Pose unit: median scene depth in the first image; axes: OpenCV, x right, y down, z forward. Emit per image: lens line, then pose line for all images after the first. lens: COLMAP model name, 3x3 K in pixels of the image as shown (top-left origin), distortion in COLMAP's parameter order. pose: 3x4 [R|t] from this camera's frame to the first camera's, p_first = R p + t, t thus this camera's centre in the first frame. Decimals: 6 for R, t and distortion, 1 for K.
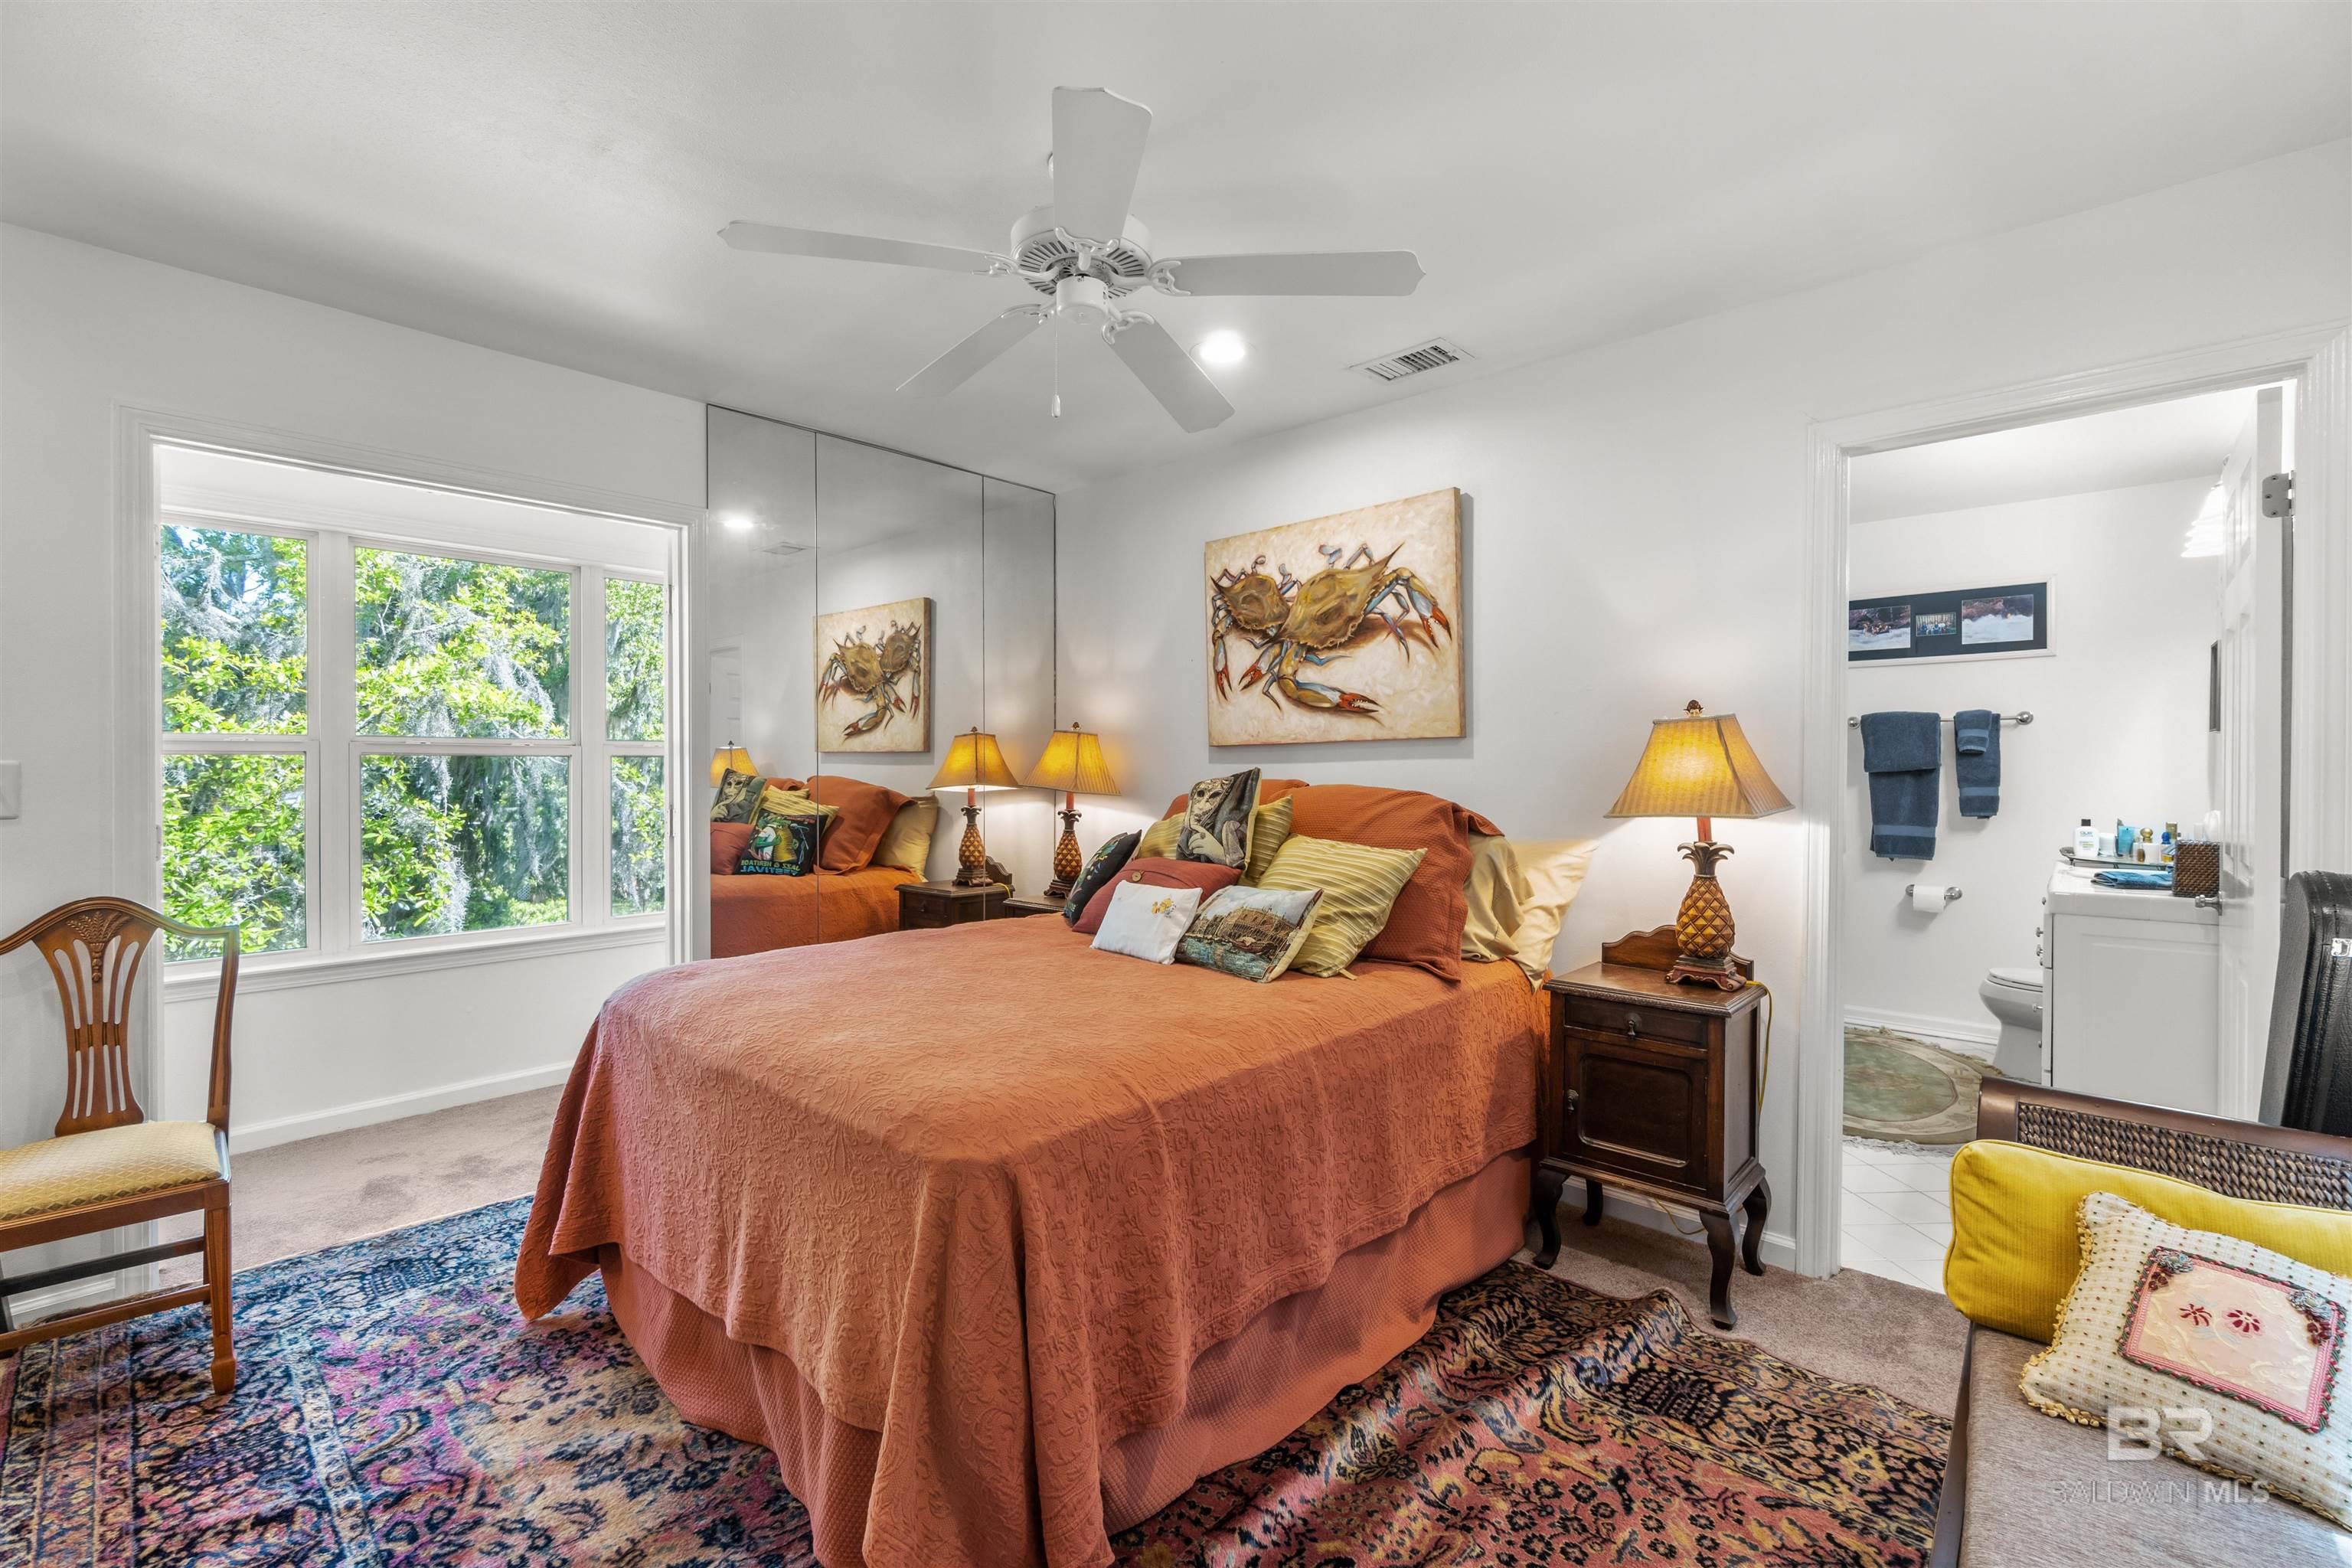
lens RADIAL K [[1019.3, 0, 1176.0], [0, 1019.3, 784.0], [0, 0, 1]] dist [0.000075, 0.000135]
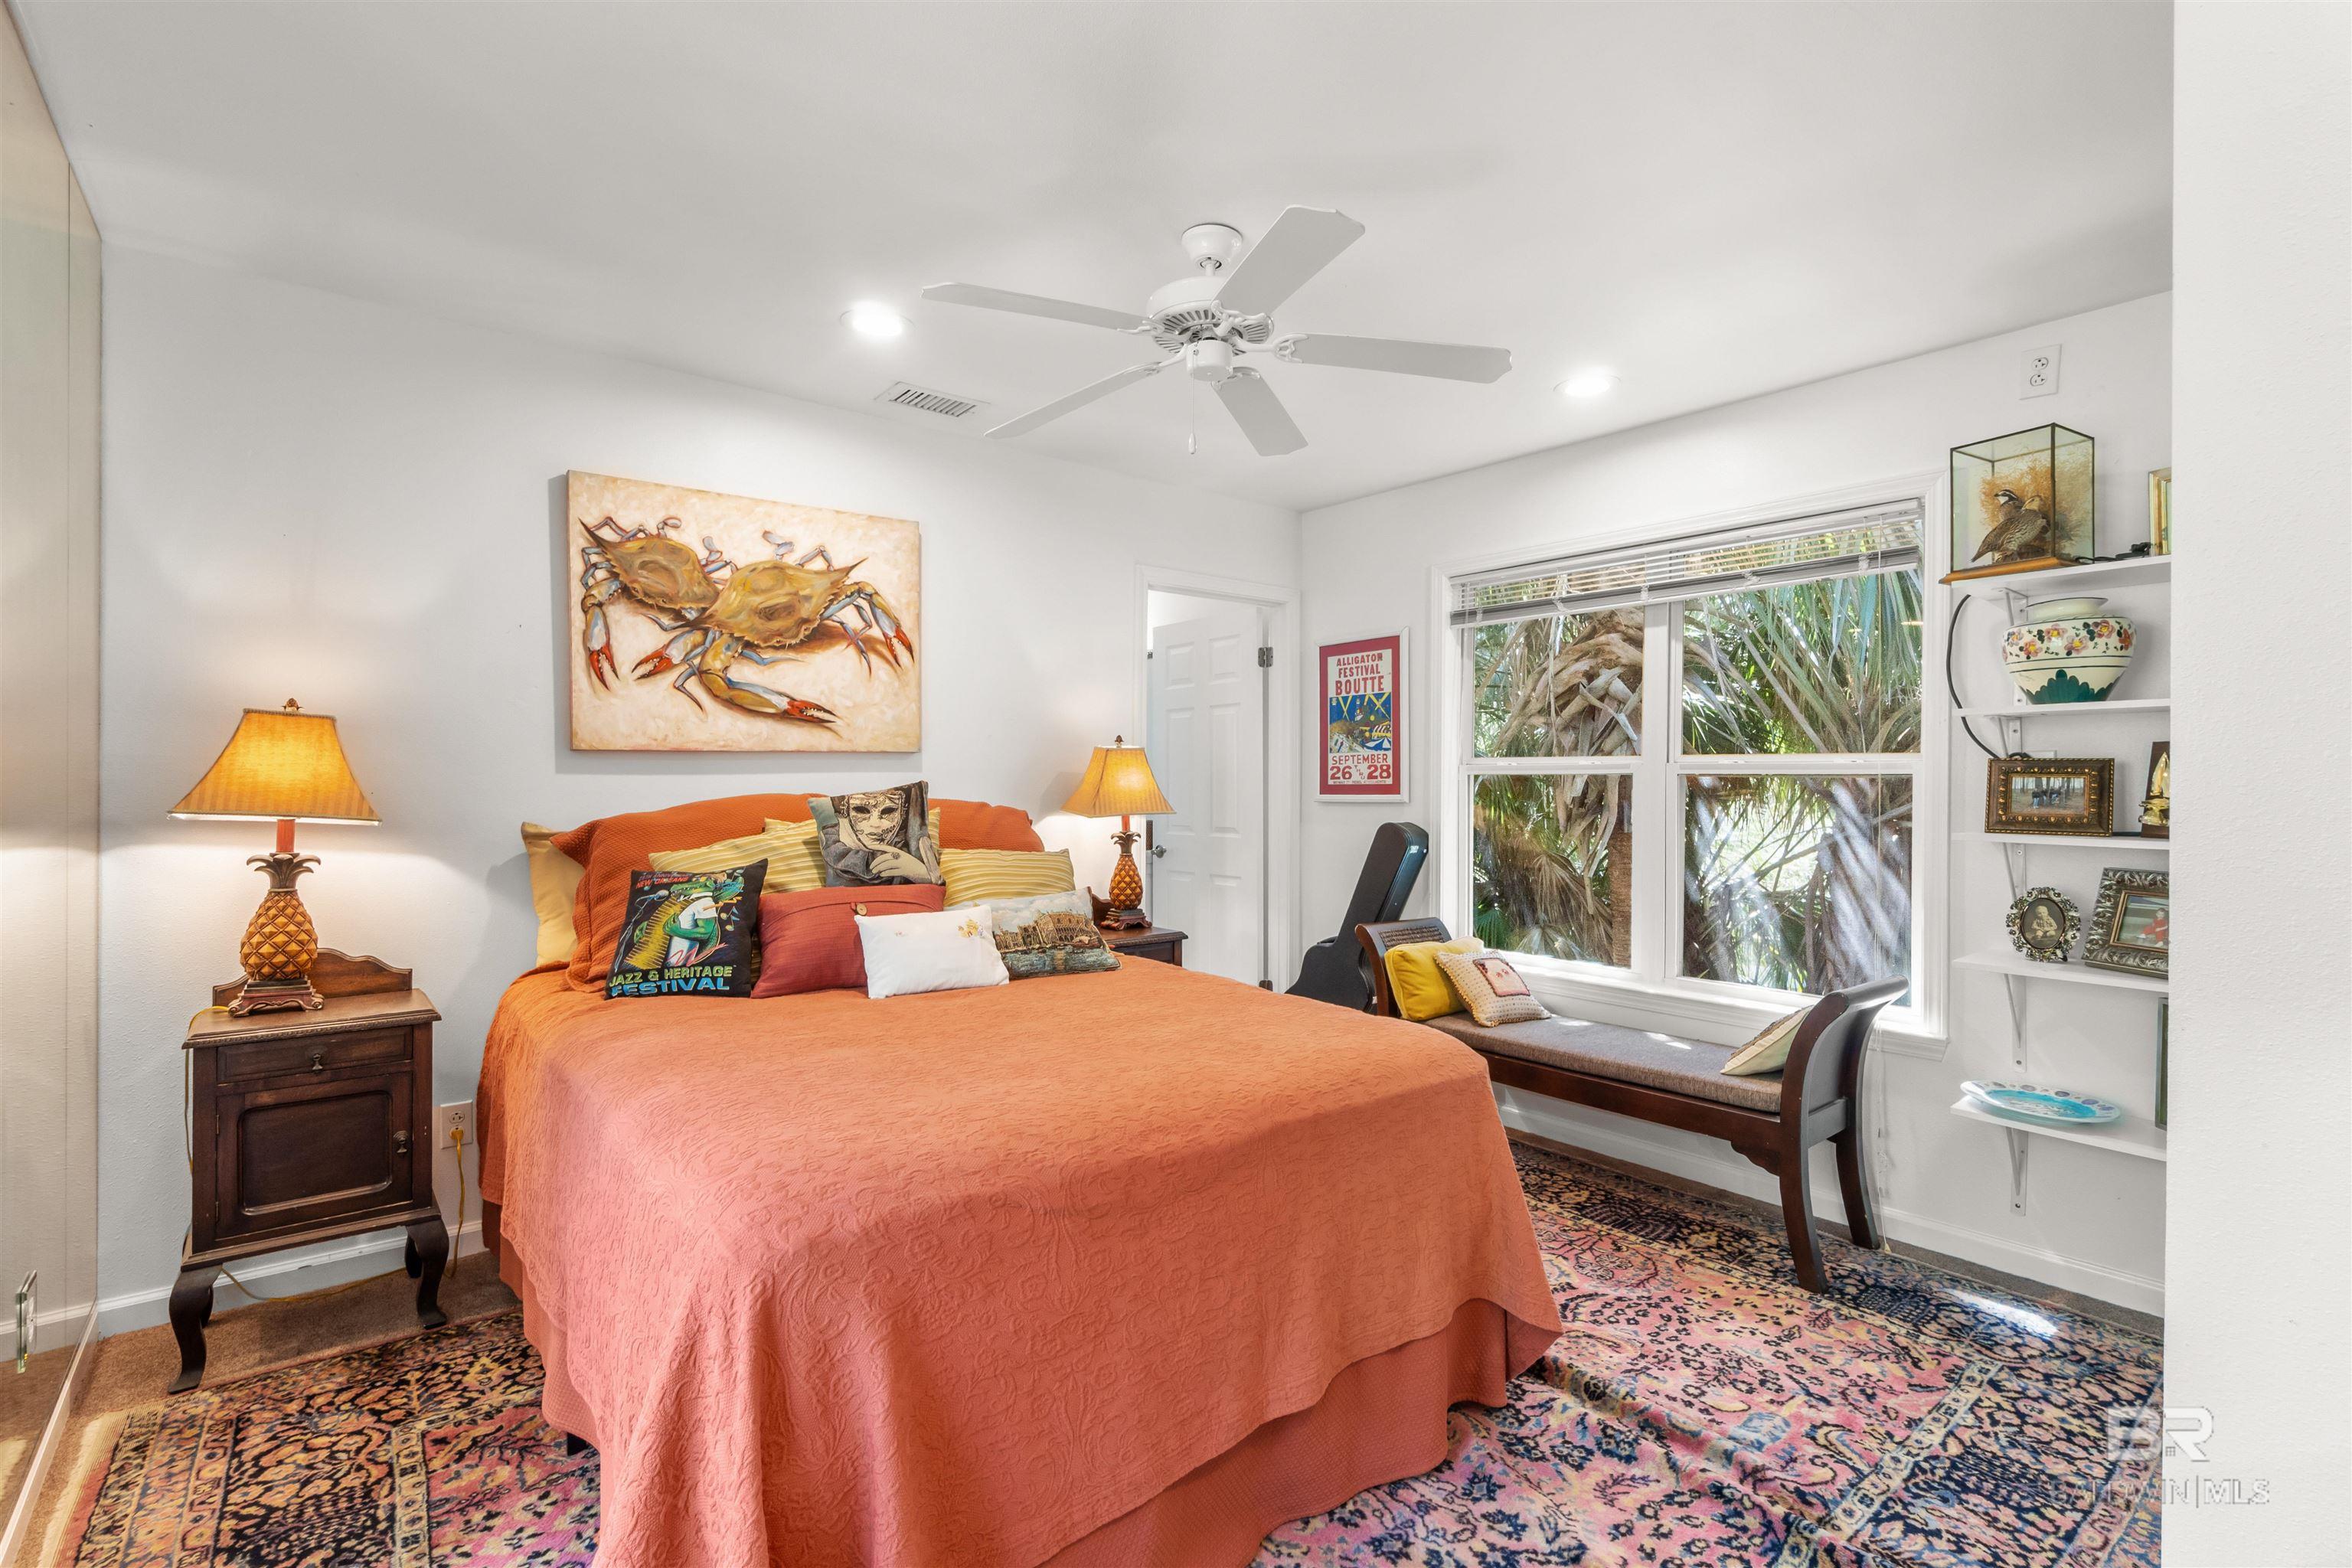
lens RADIAL K [[1062.1, 0, 1176.0], [0, 1062.1, 784.0], [0, 0, 1]] dist [-0.000175, -0.000022]
pose [[0.153694, -0.000720, 0.988118, -0.784791], [0.011534, 0.999933, -0.001065, -0.008276], [-0.988051, 0.011560, 0.153692, 0.549642]]
